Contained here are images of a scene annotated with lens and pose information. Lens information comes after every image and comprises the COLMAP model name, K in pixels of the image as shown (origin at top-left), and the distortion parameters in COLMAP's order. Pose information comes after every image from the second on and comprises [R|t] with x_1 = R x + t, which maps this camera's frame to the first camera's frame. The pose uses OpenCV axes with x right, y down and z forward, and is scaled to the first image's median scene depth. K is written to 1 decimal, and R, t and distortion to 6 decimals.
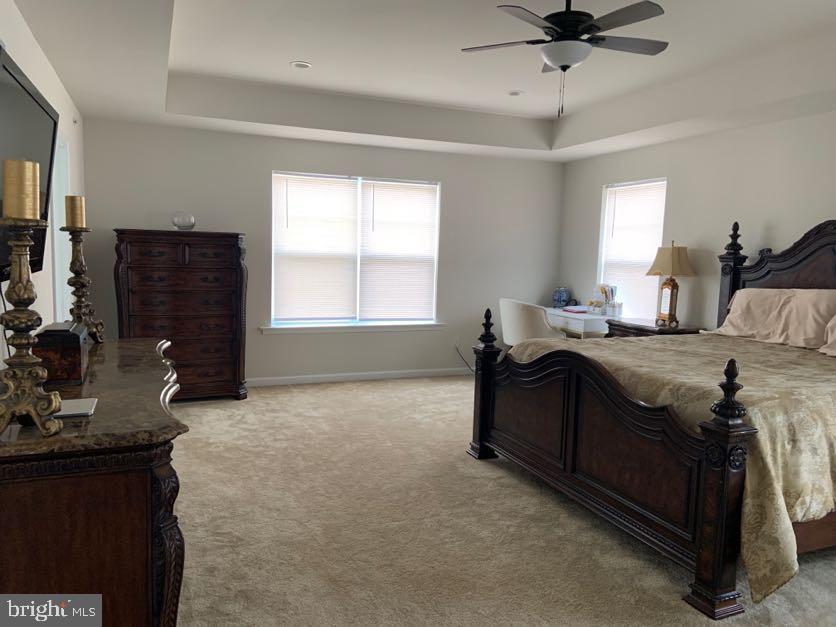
lens RADIAL K [[635.4, 0, 407.5], [0, 635.4, 311.5], [0, 0, 1]] dist [0.122442, -0.151426]
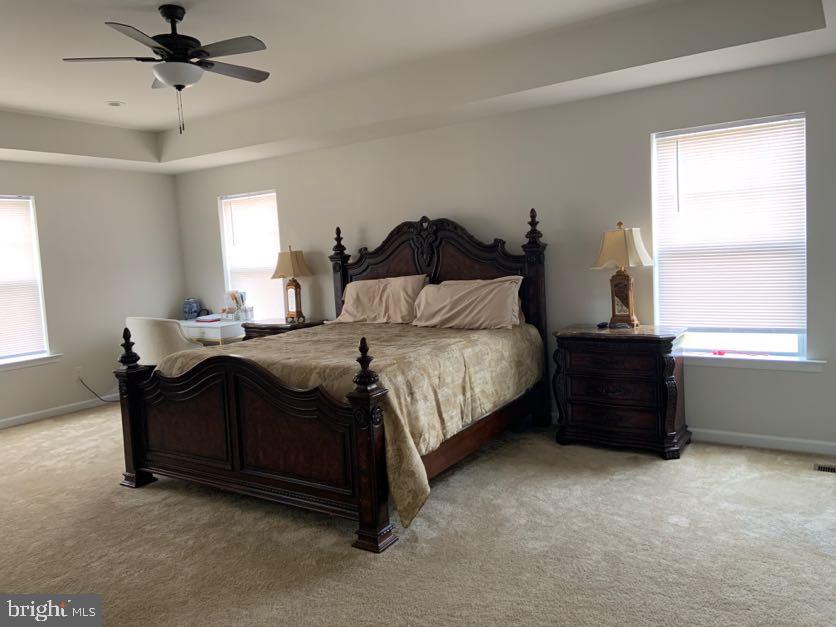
lens RADIAL K [[637.4, 0, 418.2], [0, 637.4, 290.2], [0, 0, 1]] dist [0.068932, -0.005540]
pose [[0.817979, -0.106170, 0.565366, -0.058966], [0.132928, 0.991106, -0.006203, 0.004035], [-0.559679, 0.080227, 0.824817, -0.042830]]
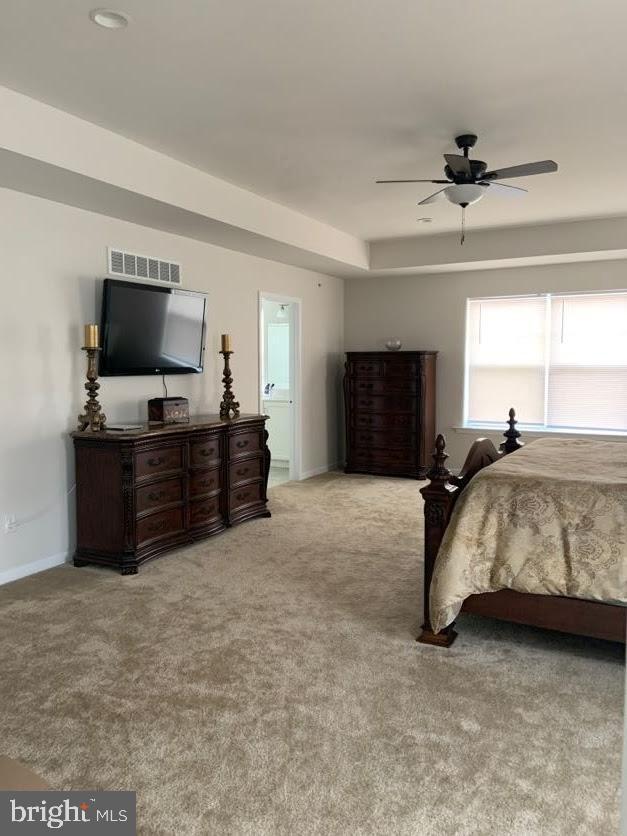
lens RADIAL K [[635.4, 0, 318.1], [0, 635.4, 415.6], [0, 0, 1]] dist [0.122442, -0.151426]
pose [[0.641449, 0.036806, -0.766282, 0.900441], [-0.060008, 0.998195, -0.002287, 0.036478], [0.764815, 0.047450, 0.642500, 0.022031]]
